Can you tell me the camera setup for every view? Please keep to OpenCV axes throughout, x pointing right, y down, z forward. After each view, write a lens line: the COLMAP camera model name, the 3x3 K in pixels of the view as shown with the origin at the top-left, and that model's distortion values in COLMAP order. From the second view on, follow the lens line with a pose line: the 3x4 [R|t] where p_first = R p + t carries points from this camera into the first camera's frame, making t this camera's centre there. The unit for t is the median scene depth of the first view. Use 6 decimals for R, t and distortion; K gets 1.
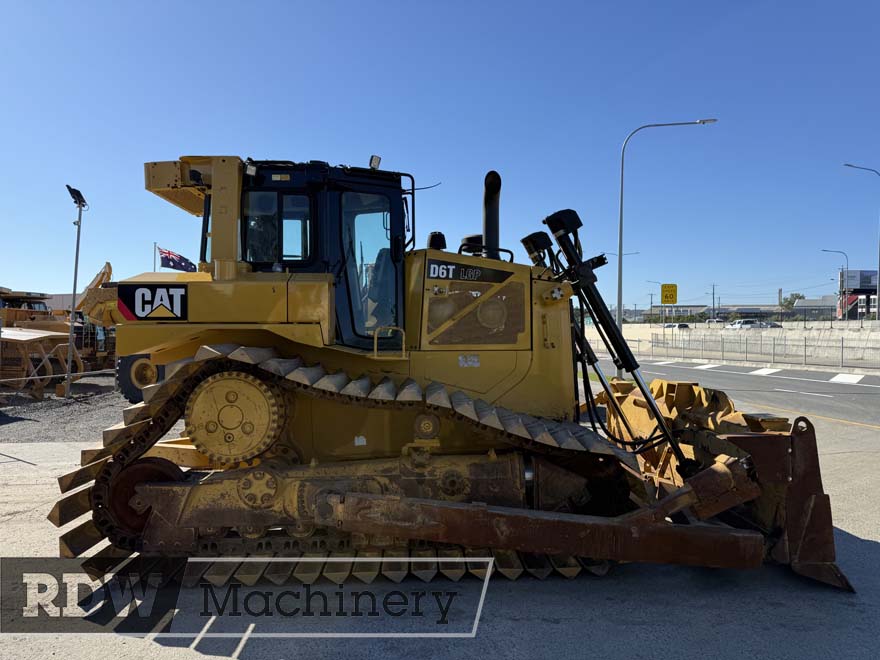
lens RADIAL K [[610.4, 0, 440.0], [0, 610.4, 330.0], [0, 0, 1]] dist [0.091437, -0.130538]
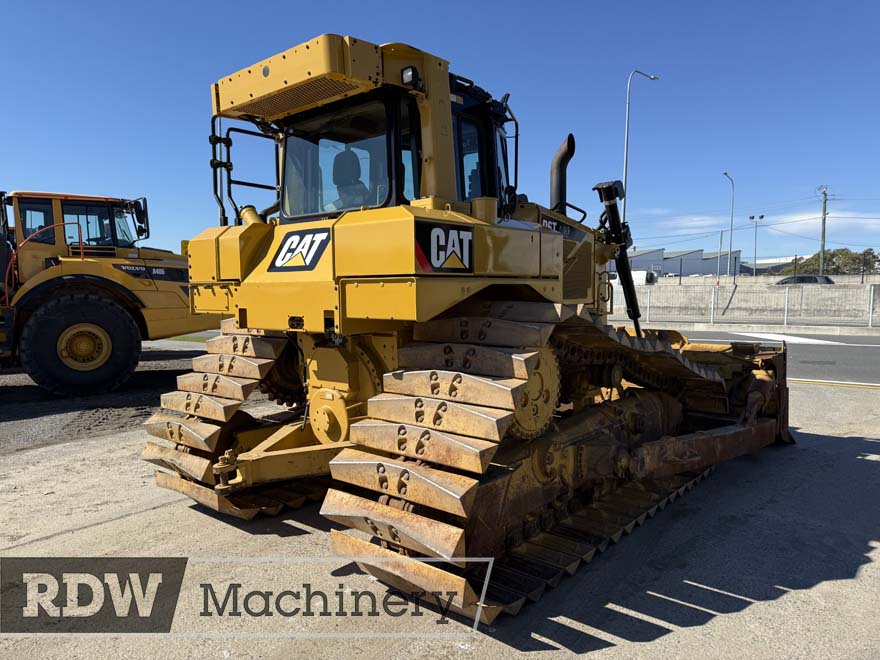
lens RADIAL K [[616.0, 0, 440.0], [0, 616.0, 330.0], [0, 0, 1]] dist [0.127227, -0.196594]
pose [[0.681147, -0.053332, 0.730202, -1.017863], [0.005821, 0.997706, 0.067440, 0.003557], [-0.732123, -0.041686, 0.679895, 0.493521]]
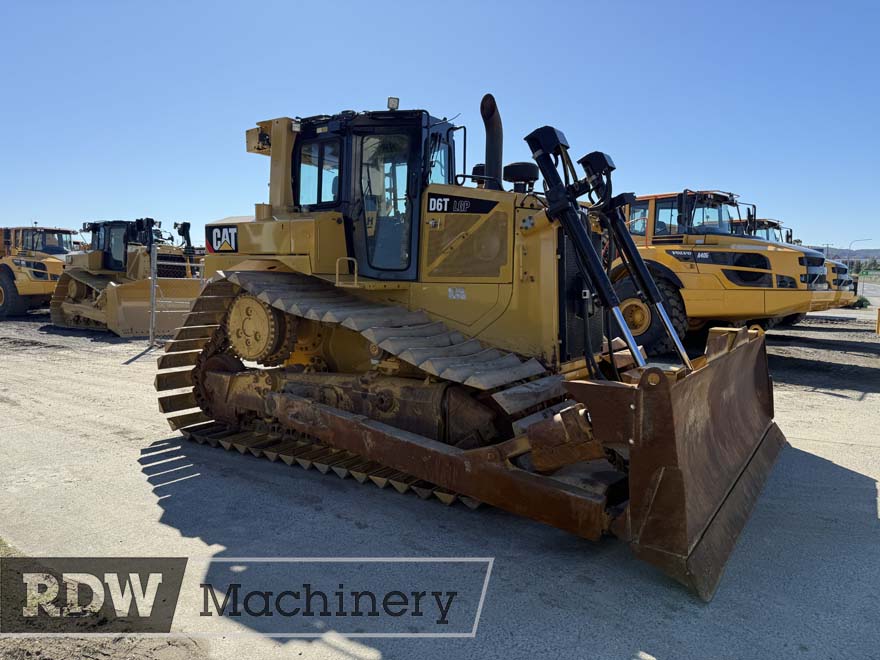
lens RADIAL K [[616.0, 0, 440.0], [0, 616.0, 330.0], [0, 0, 1]] dist [0.127227, -0.196594]
pose [[0.806879, 0.065108, -0.587118, 0.726123], [-0.013623, 0.995694, 0.091695, 0.020830], [0.590559, -0.065989, 0.804292, 0.176805]]
